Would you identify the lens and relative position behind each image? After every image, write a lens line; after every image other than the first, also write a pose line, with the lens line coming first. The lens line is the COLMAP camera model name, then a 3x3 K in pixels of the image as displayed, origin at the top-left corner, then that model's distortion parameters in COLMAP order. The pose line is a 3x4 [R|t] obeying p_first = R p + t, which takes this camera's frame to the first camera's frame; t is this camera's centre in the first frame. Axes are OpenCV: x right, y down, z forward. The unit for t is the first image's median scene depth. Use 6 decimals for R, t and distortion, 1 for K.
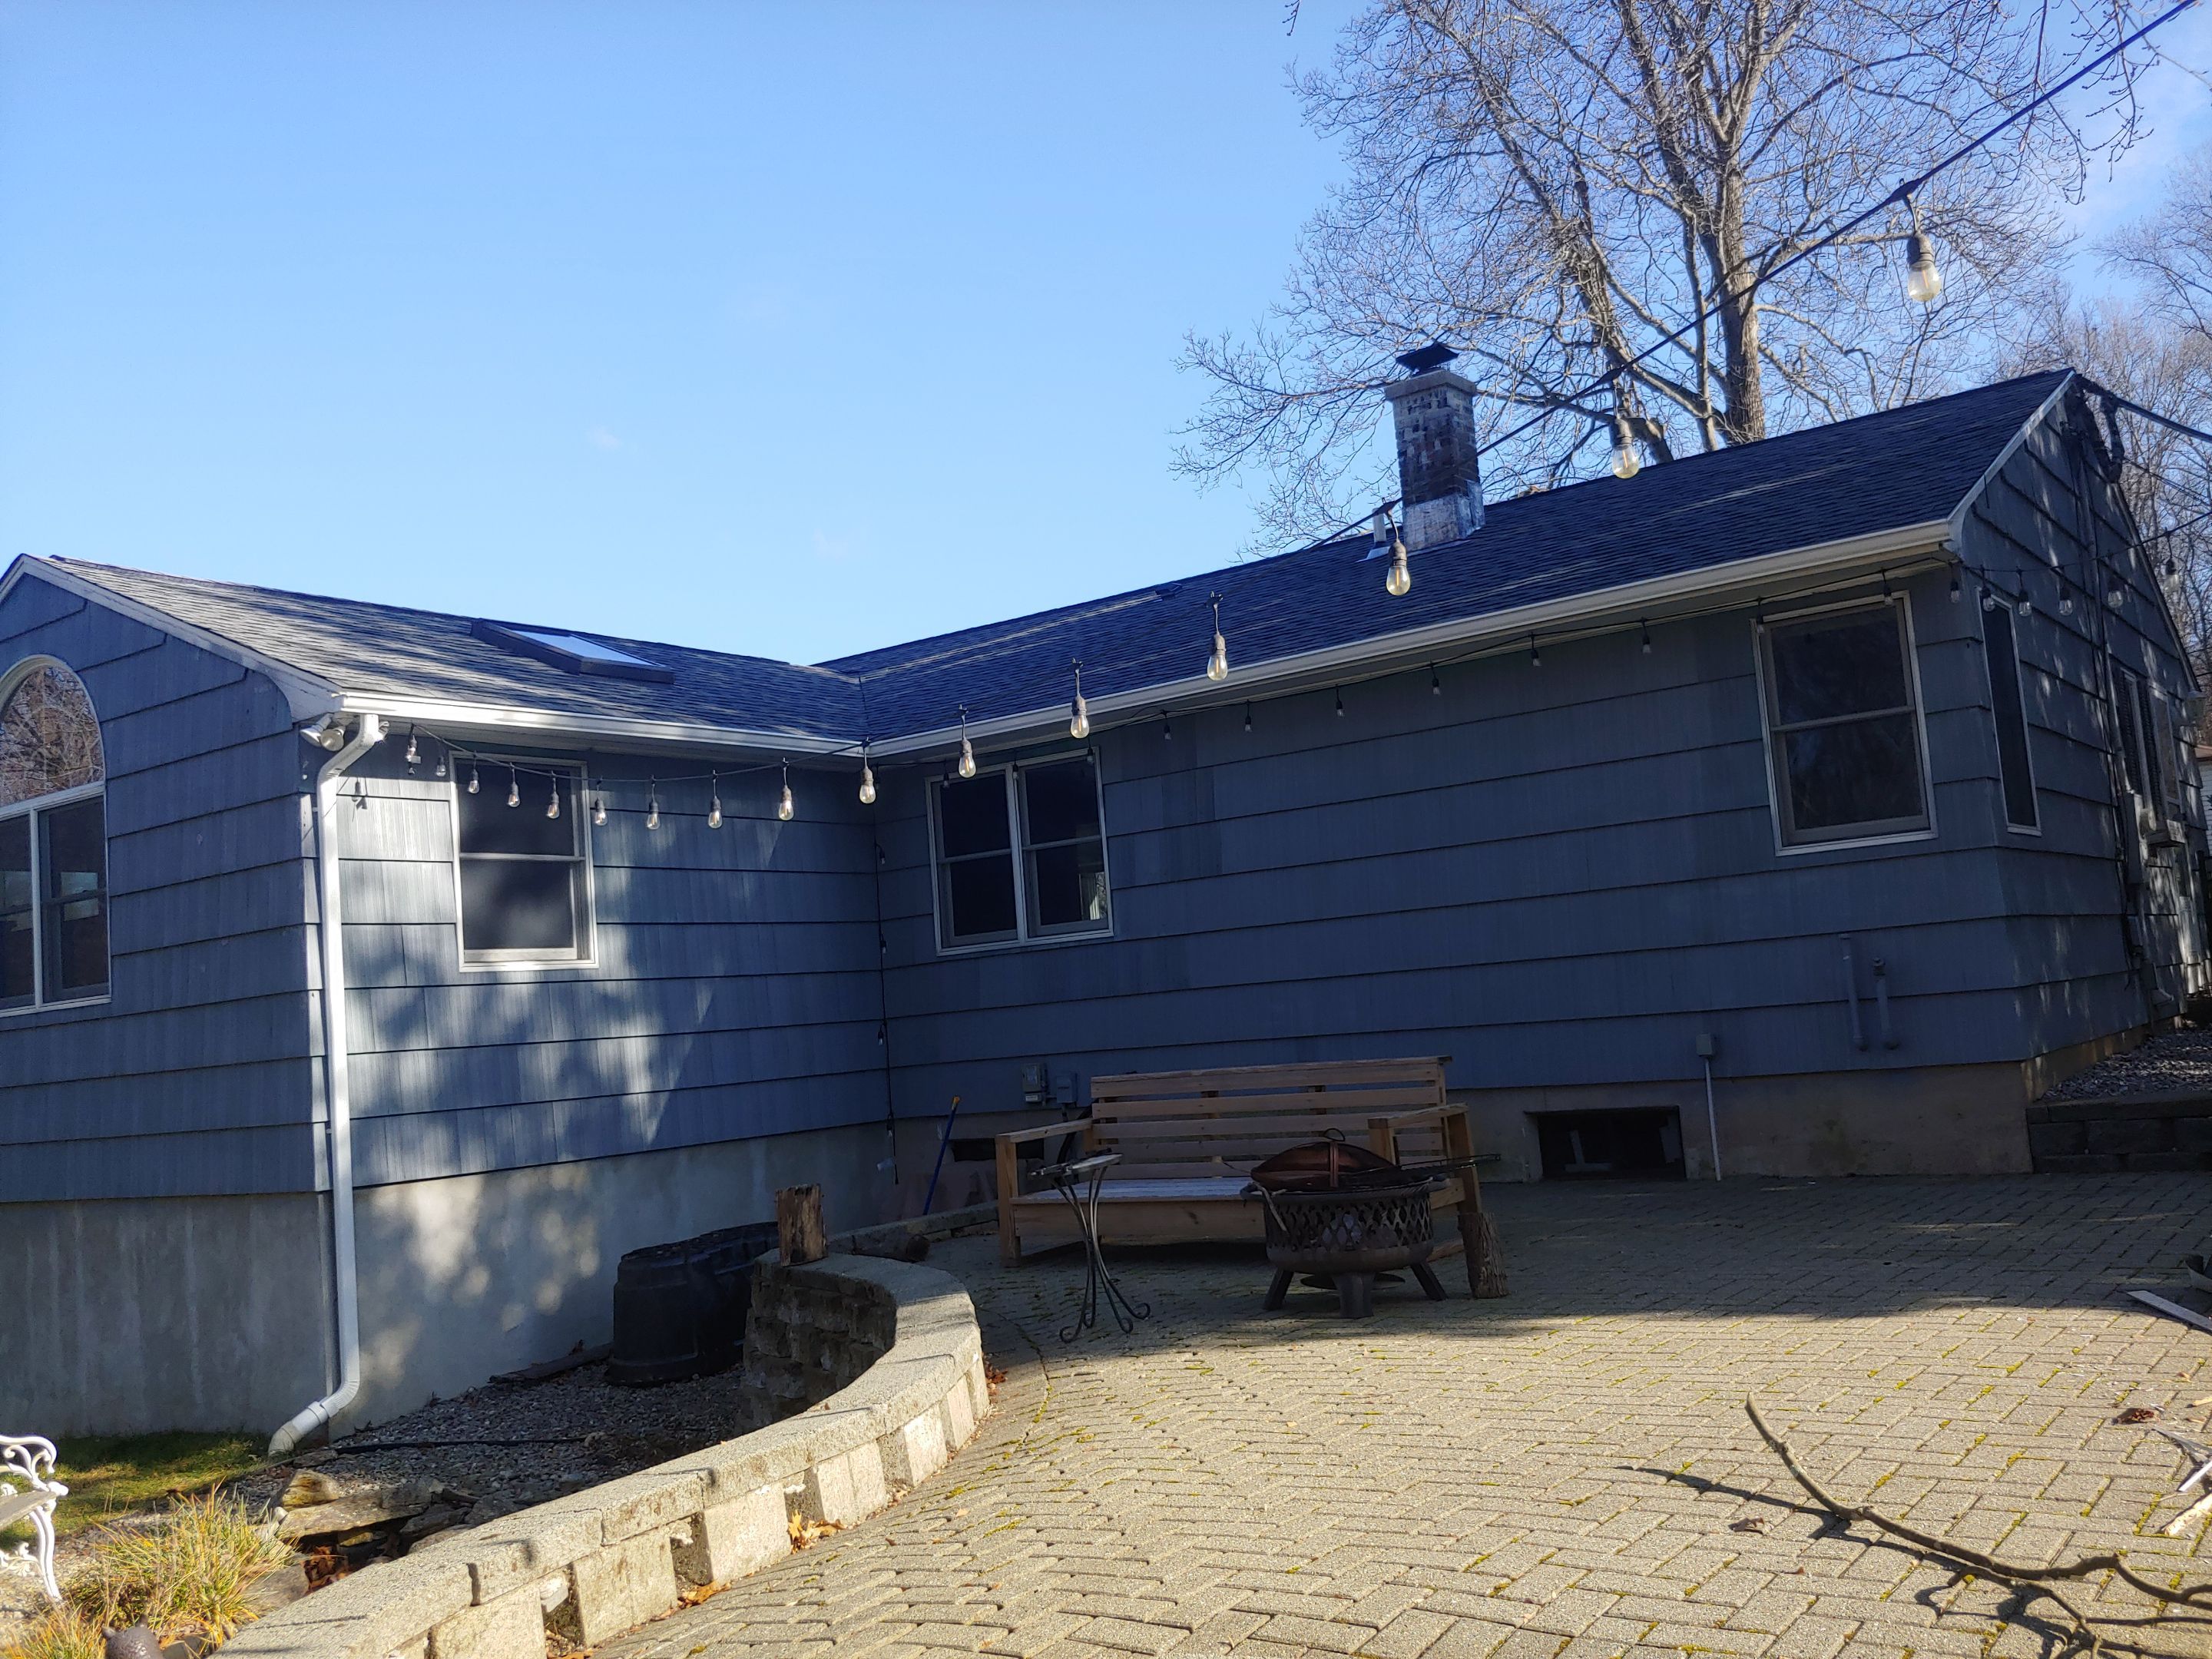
lens RADIAL K [[1970.7, 0, 1159.6], [0, 1970.7, 808.6], [0, 0, 1]] dist [-0.008484, -0.016178]
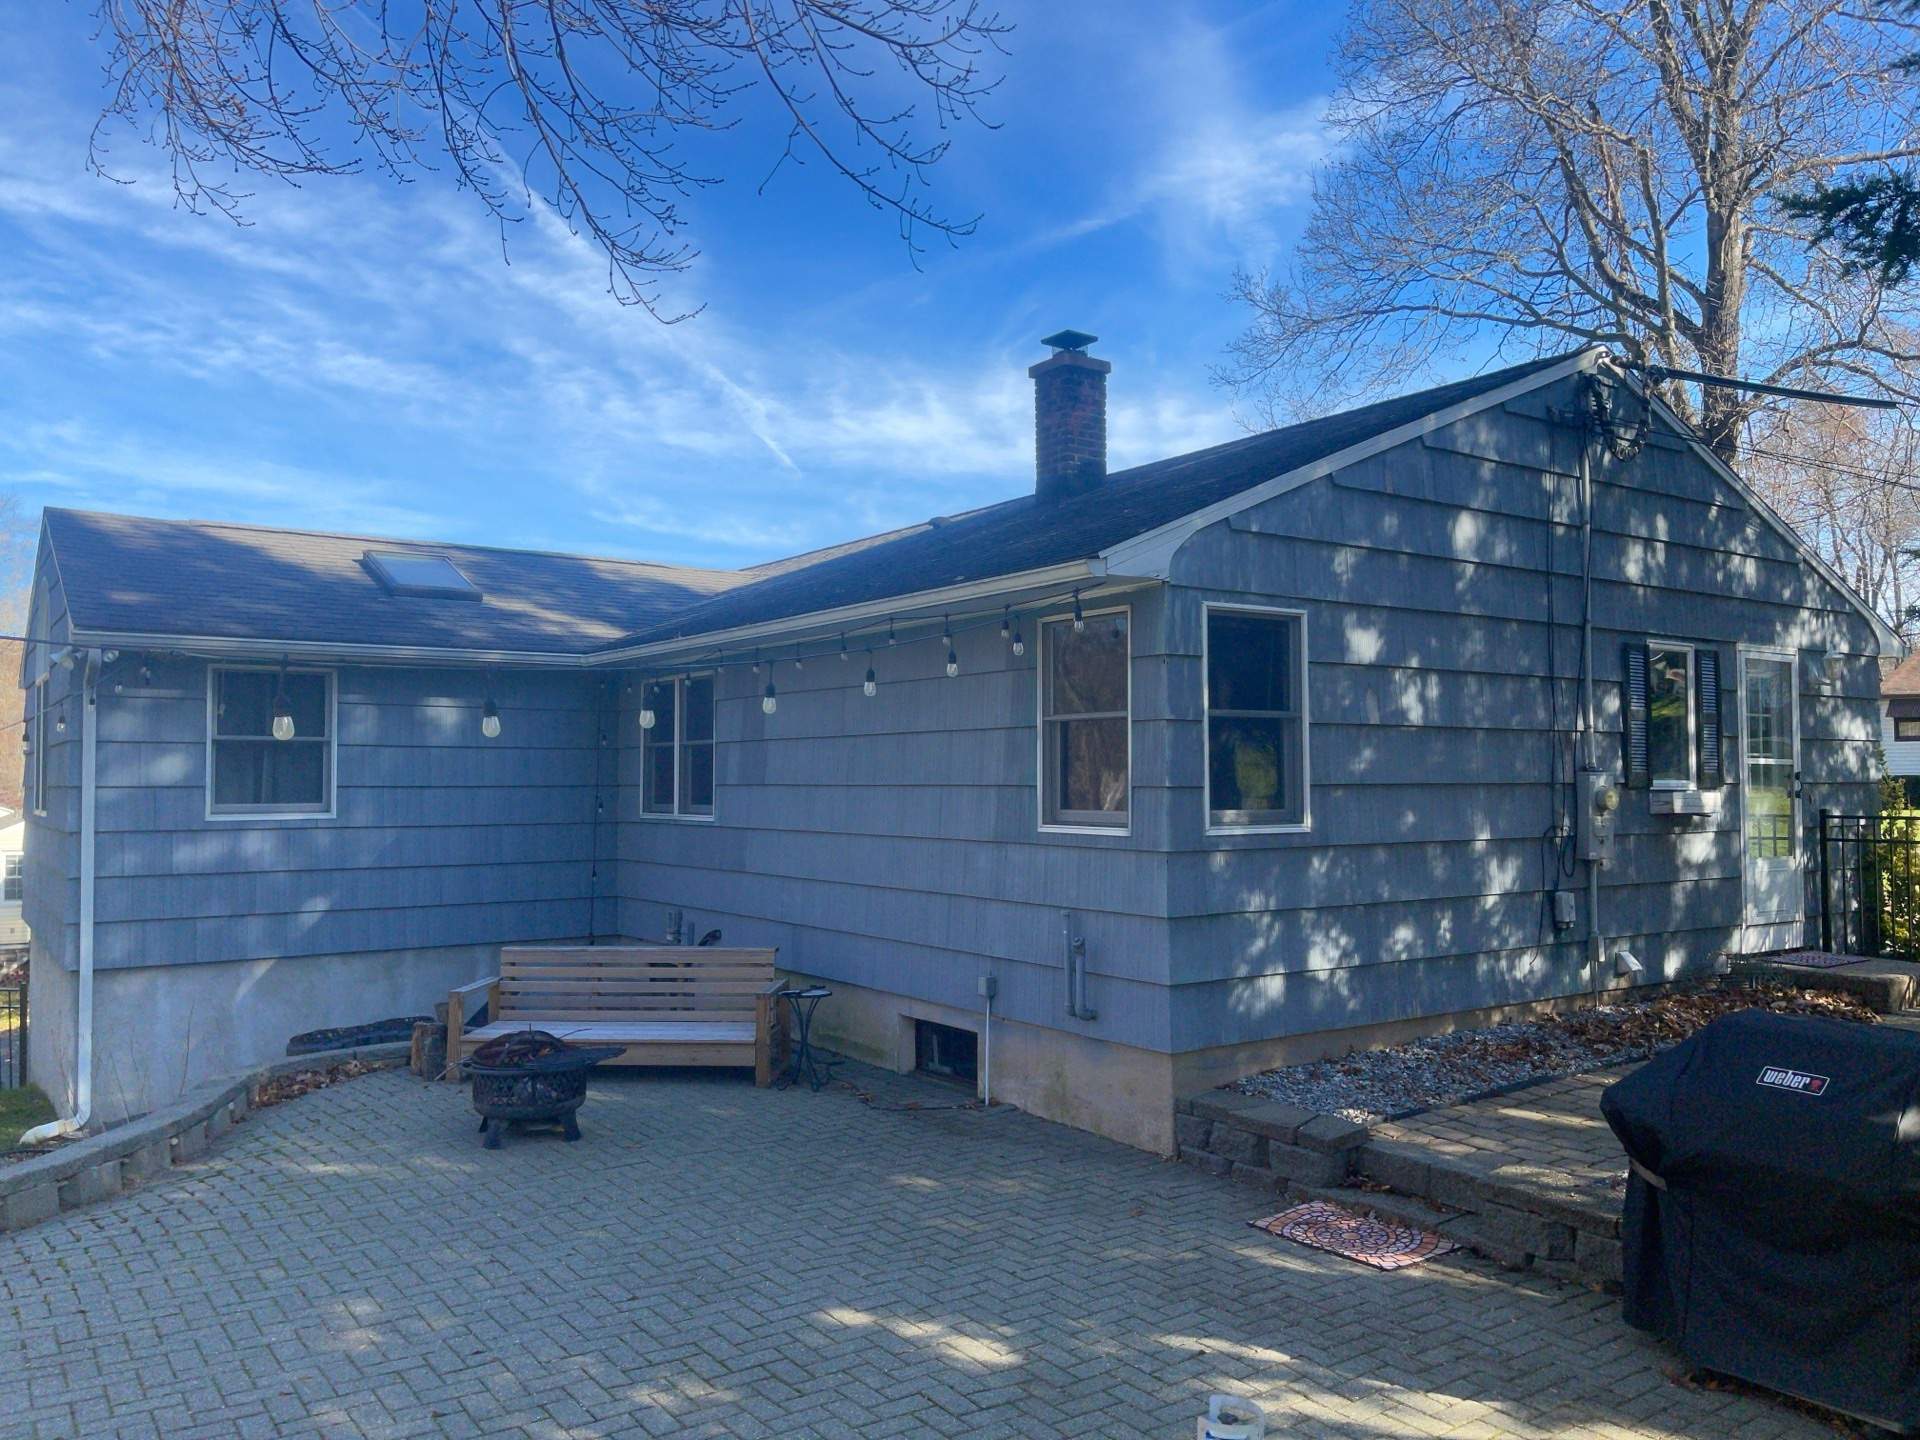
lens RADIAL K [[1451.4, 0, 968.3], [0, 1451.4, 713.1], [0, 0, 1]] dist [0.047028, -0.029203]
pose [[0.942098, 0.062940, -0.329377, 0.479707], [-0.037288, 0.995799, 0.083635, -0.098303], [0.333257, -0.066510, 0.940487, 0.185269]]
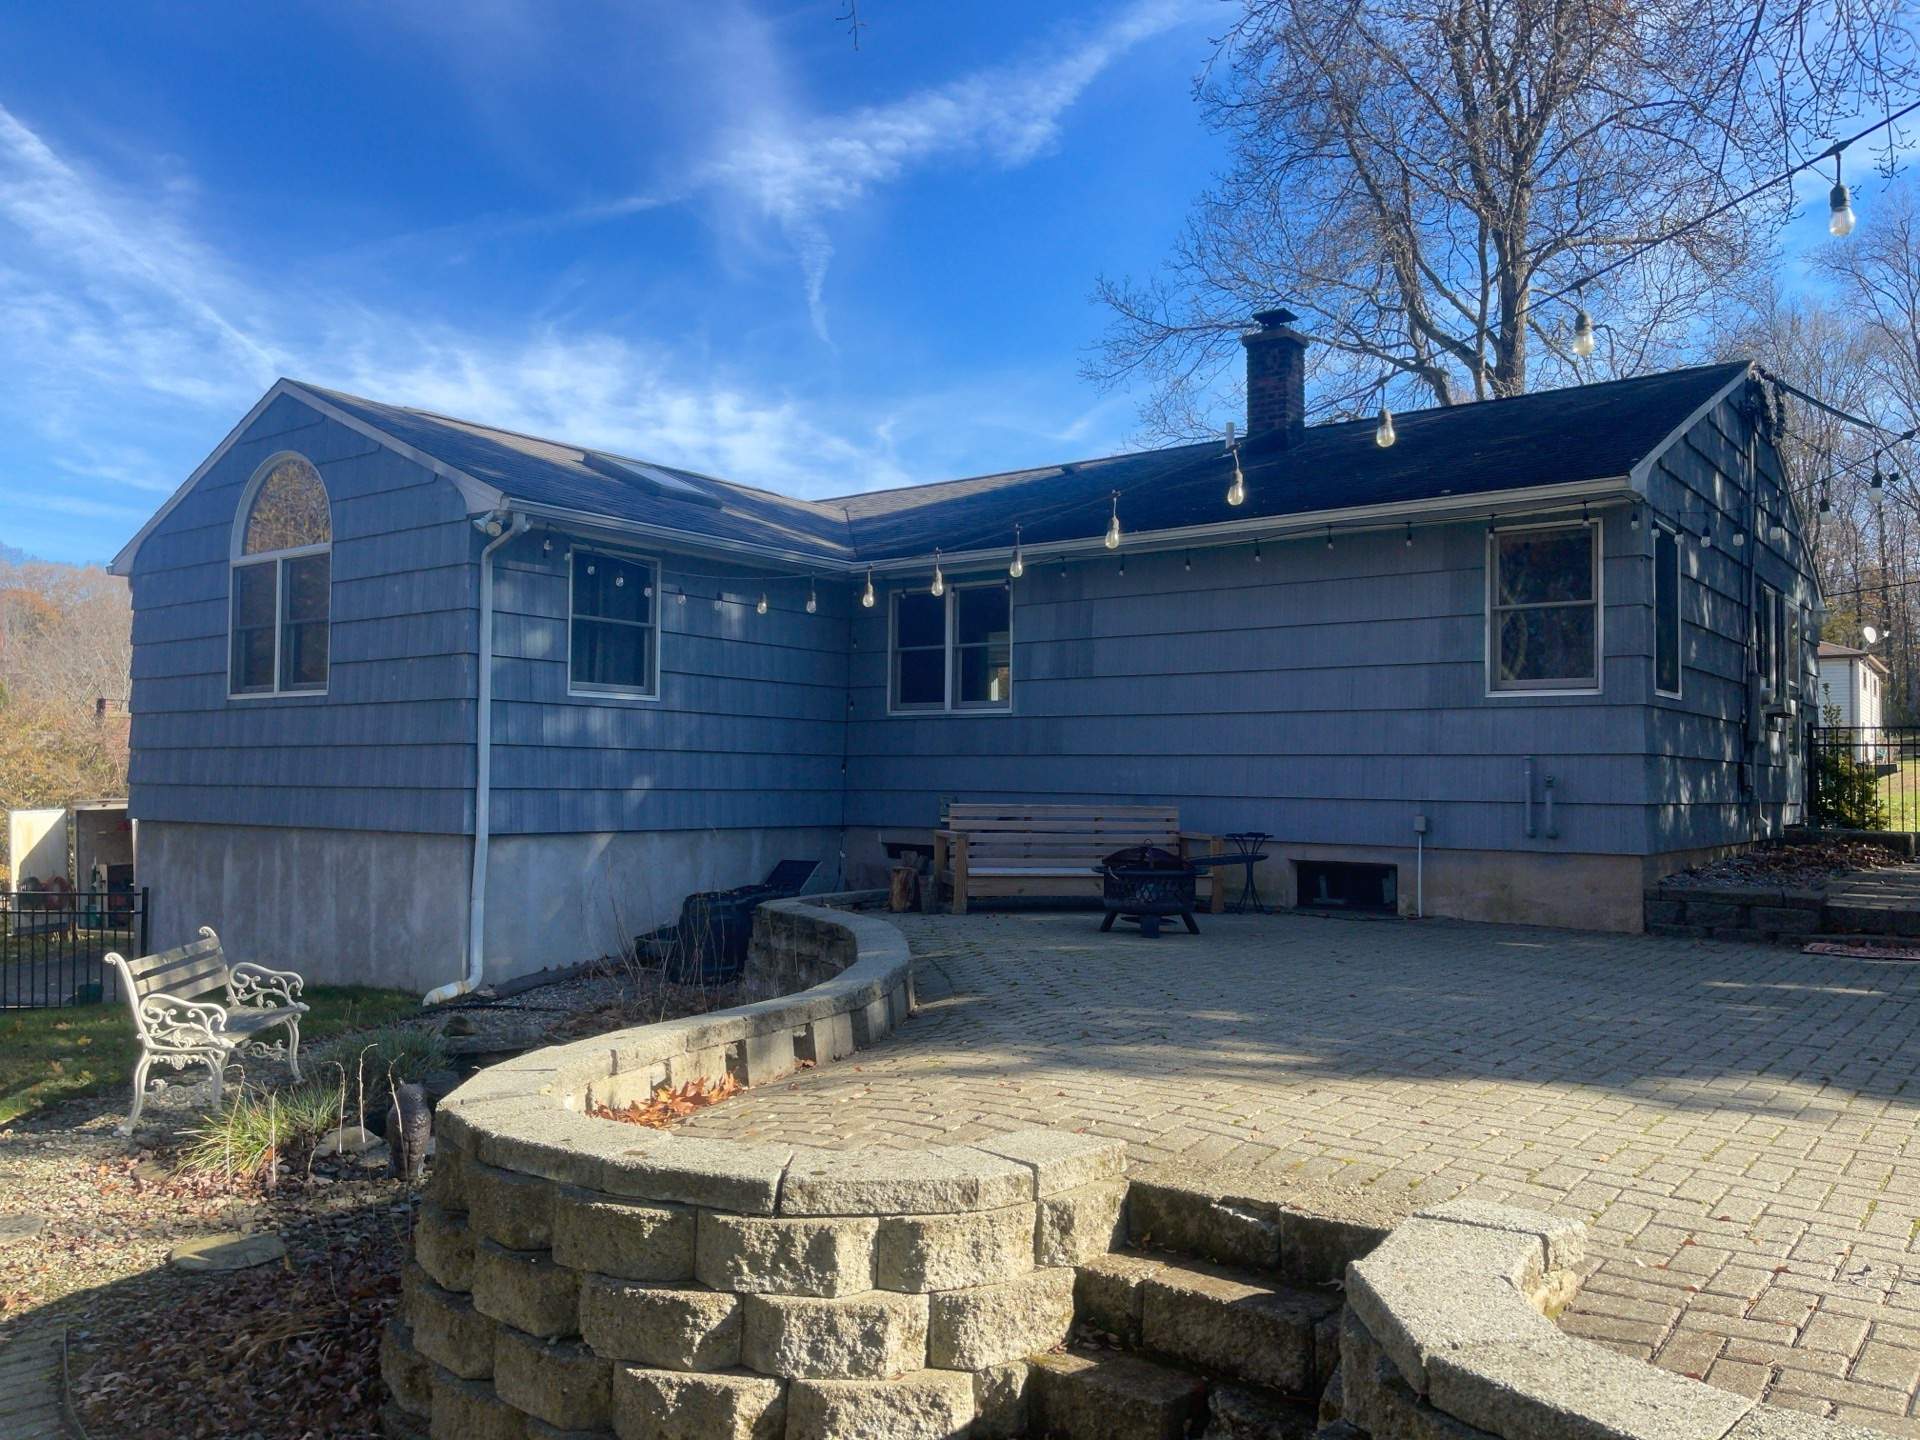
lens RADIAL K [[1451.4, 0, 968.3], [0, 1451.4, 713.1], [0, 0, 1]] dist [0.047028, -0.029203]
pose [[0.994865, 0.090209, -0.045884, -0.007953], [-0.087150, 0.994086, 0.064795, -0.000279], [0.051457, -0.060464, 0.996843, -0.063024]]
